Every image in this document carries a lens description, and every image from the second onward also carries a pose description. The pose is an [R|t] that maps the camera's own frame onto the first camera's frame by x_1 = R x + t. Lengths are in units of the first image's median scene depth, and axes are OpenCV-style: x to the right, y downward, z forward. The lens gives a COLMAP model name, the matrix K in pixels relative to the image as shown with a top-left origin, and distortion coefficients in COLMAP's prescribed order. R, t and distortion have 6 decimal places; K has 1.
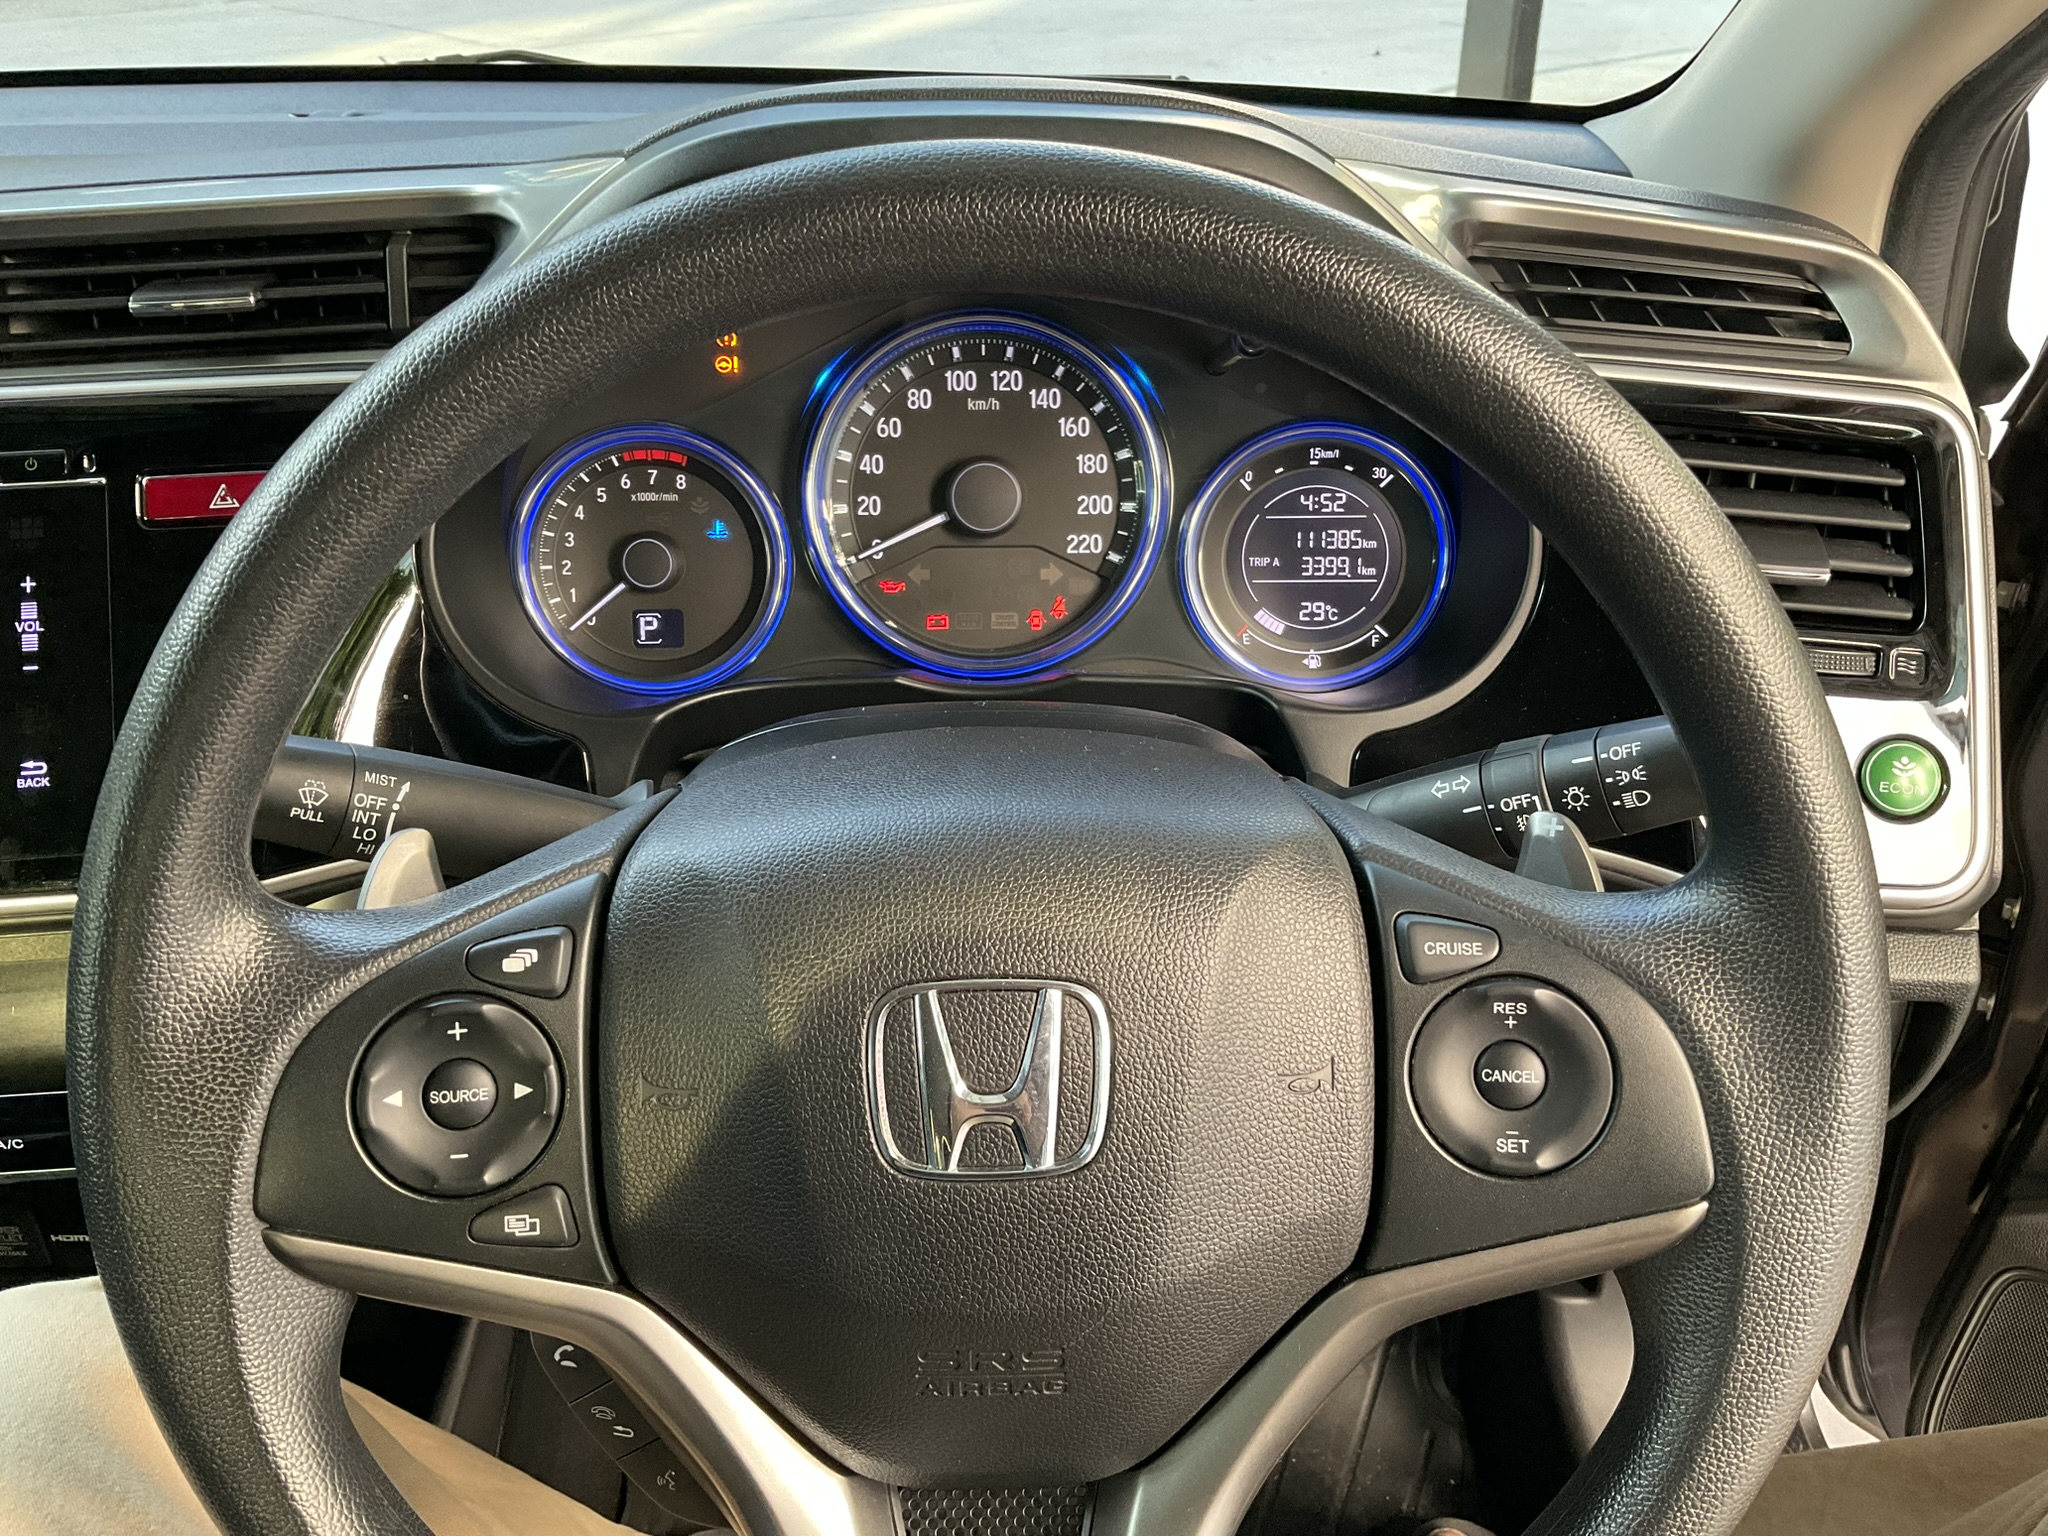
lens RADIAL K [[1685.1, 0, 999.7], [0, 1685.1, 763.7], [0, 0, 1]] dist [0.120689, -0.257061]
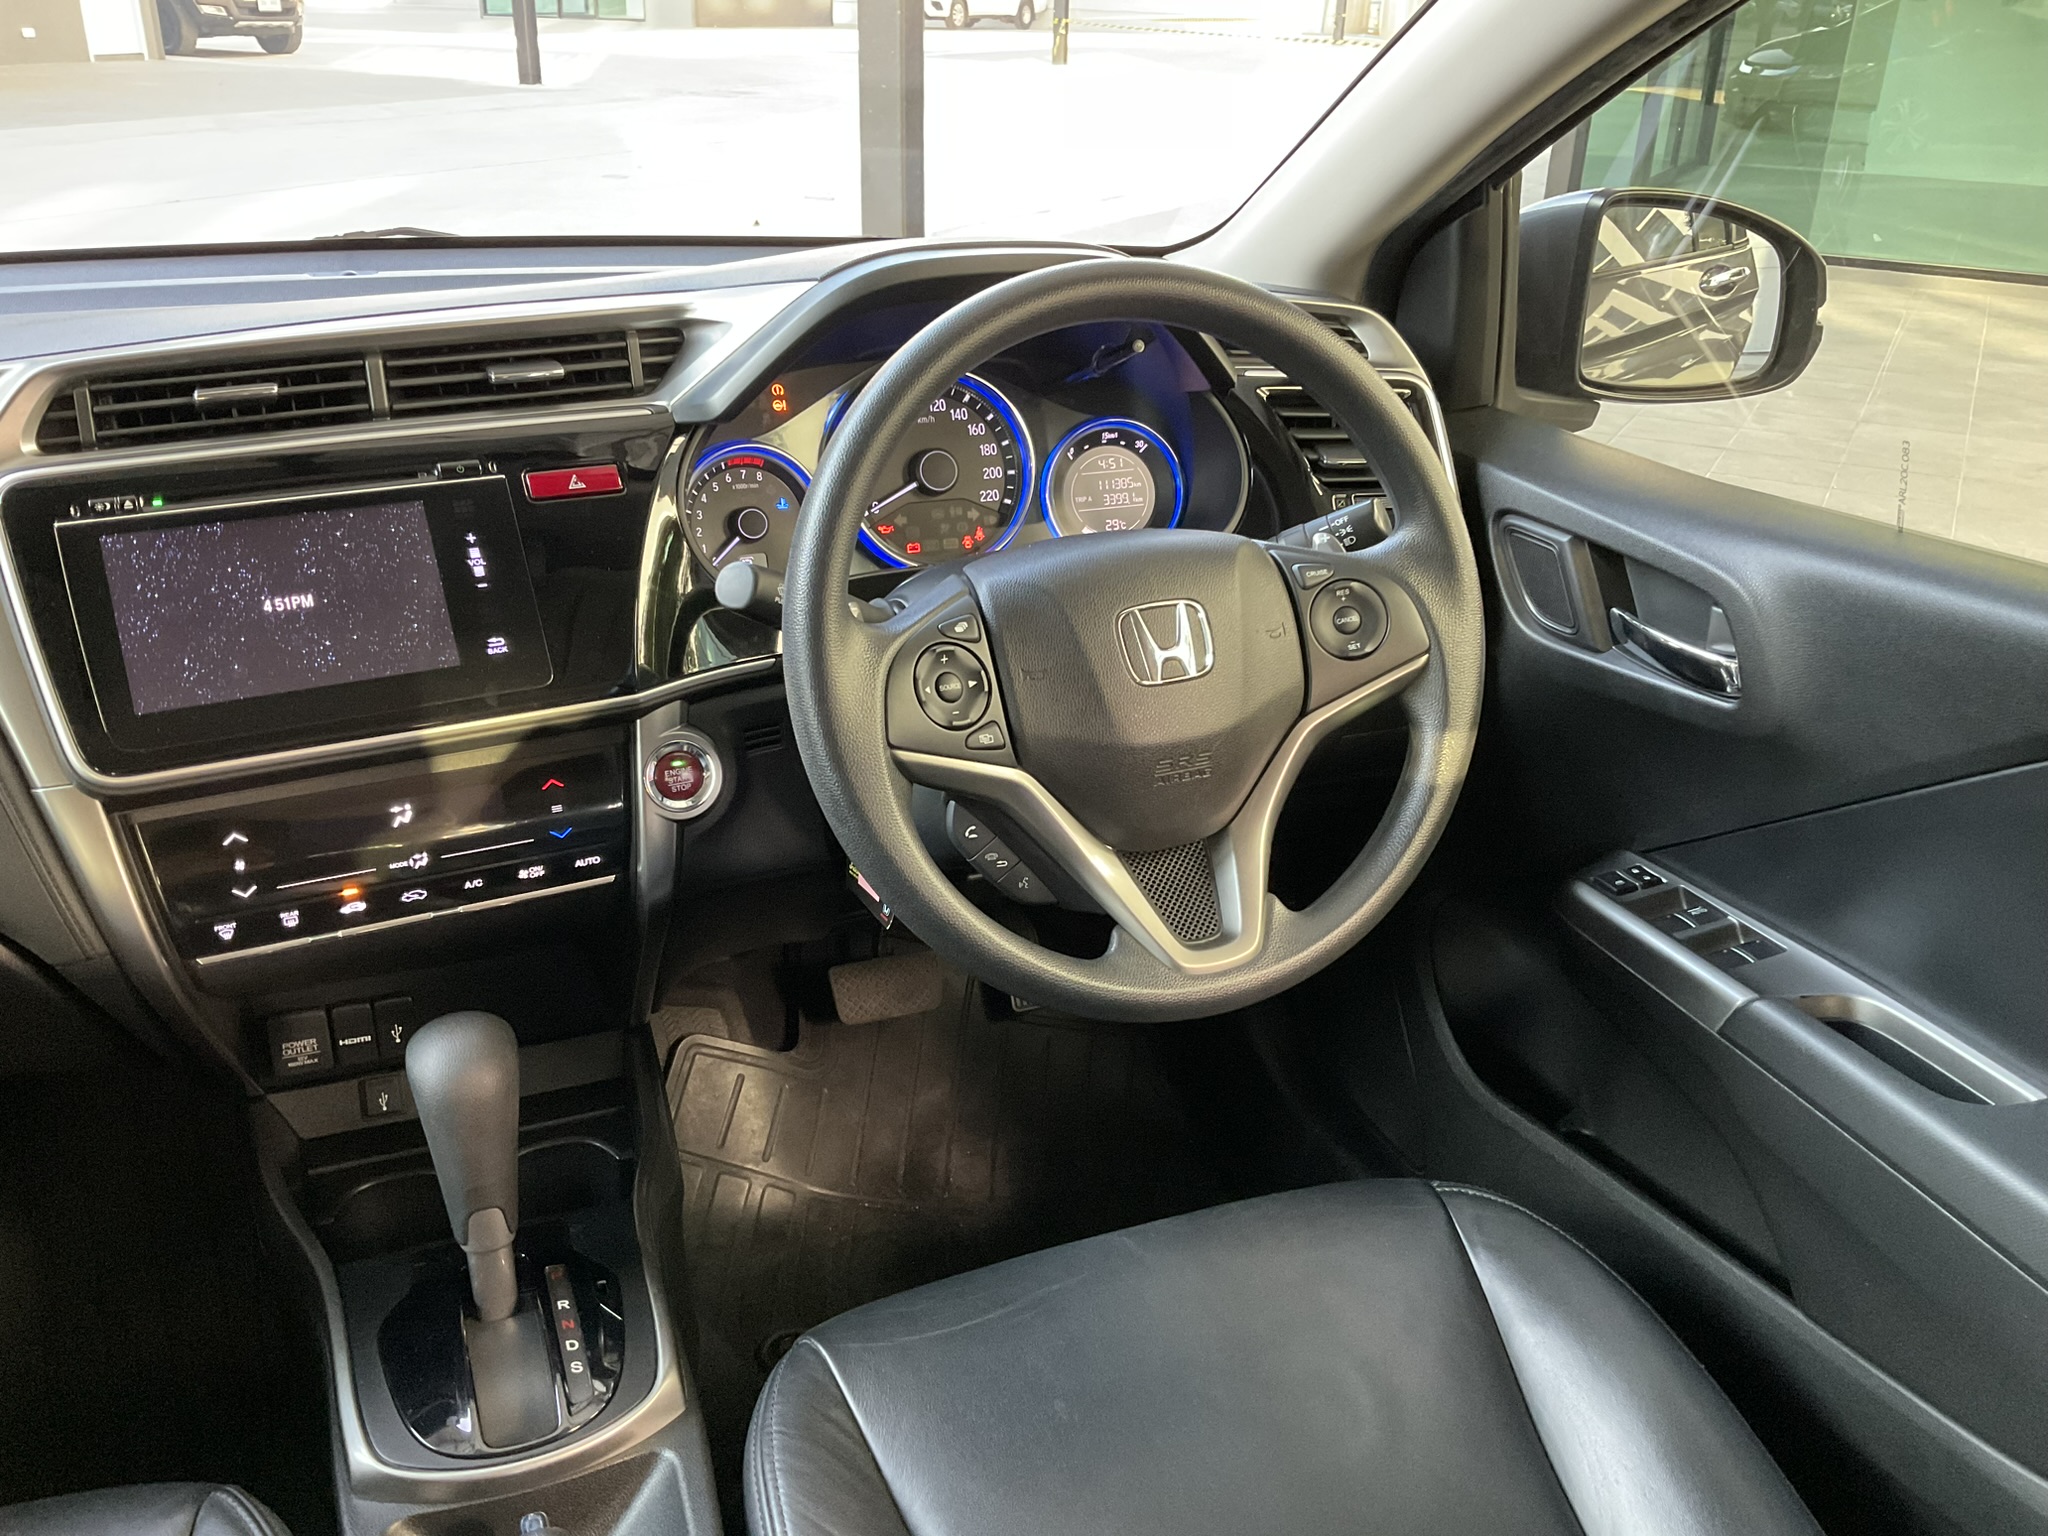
lens RADIAL K [[1689.6, 0, 1018.1], [0, 1689.6, 763.3], [0, 0, 1]] dist [0.122793, -0.253336]
pose [[0.933008, -0.128939, 0.335963, -0.551526], [0.156729, 0.986005, -0.056837, 0.248820], [-0.323932, 0.105684, 0.940159, -0.629362]]
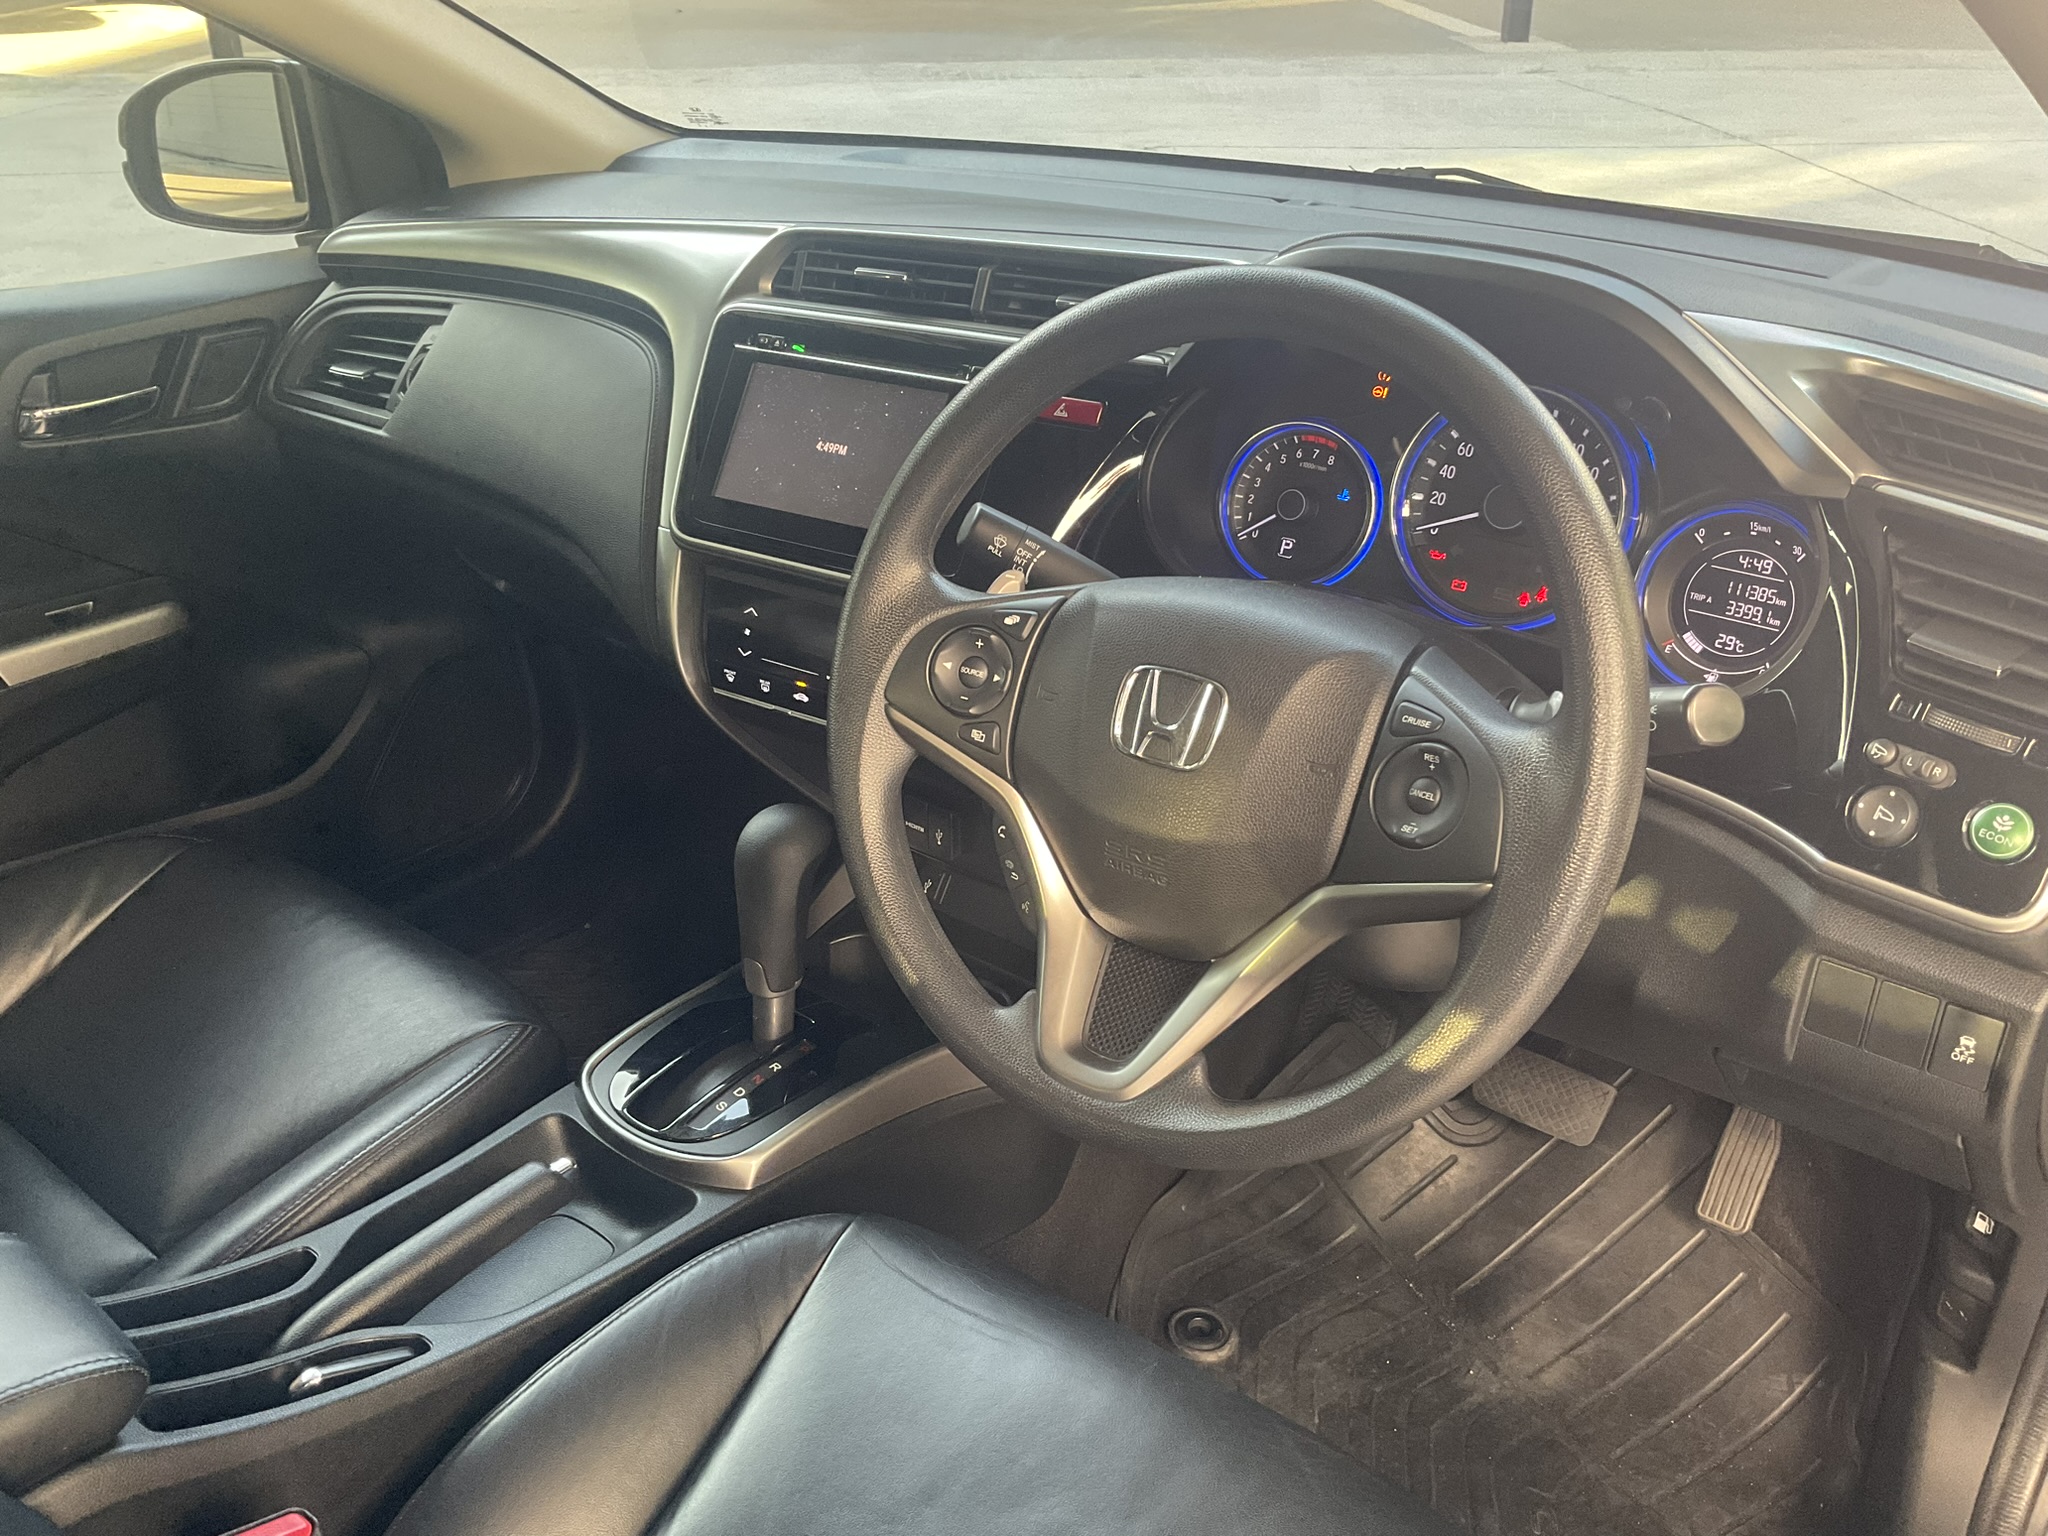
lens RADIAL K [[1712.5, 0, 1008.9], [0, 1712.5, 766.9], [0, 0, 1]] dist [0.102289, -0.203673]
pose [[0.774546, 0.287731, -0.563285, 0.558389], [-0.307759, 0.949455, 0.061806, 0.095342], [0.552597, 0.125485, 0.823948, -0.435583]]
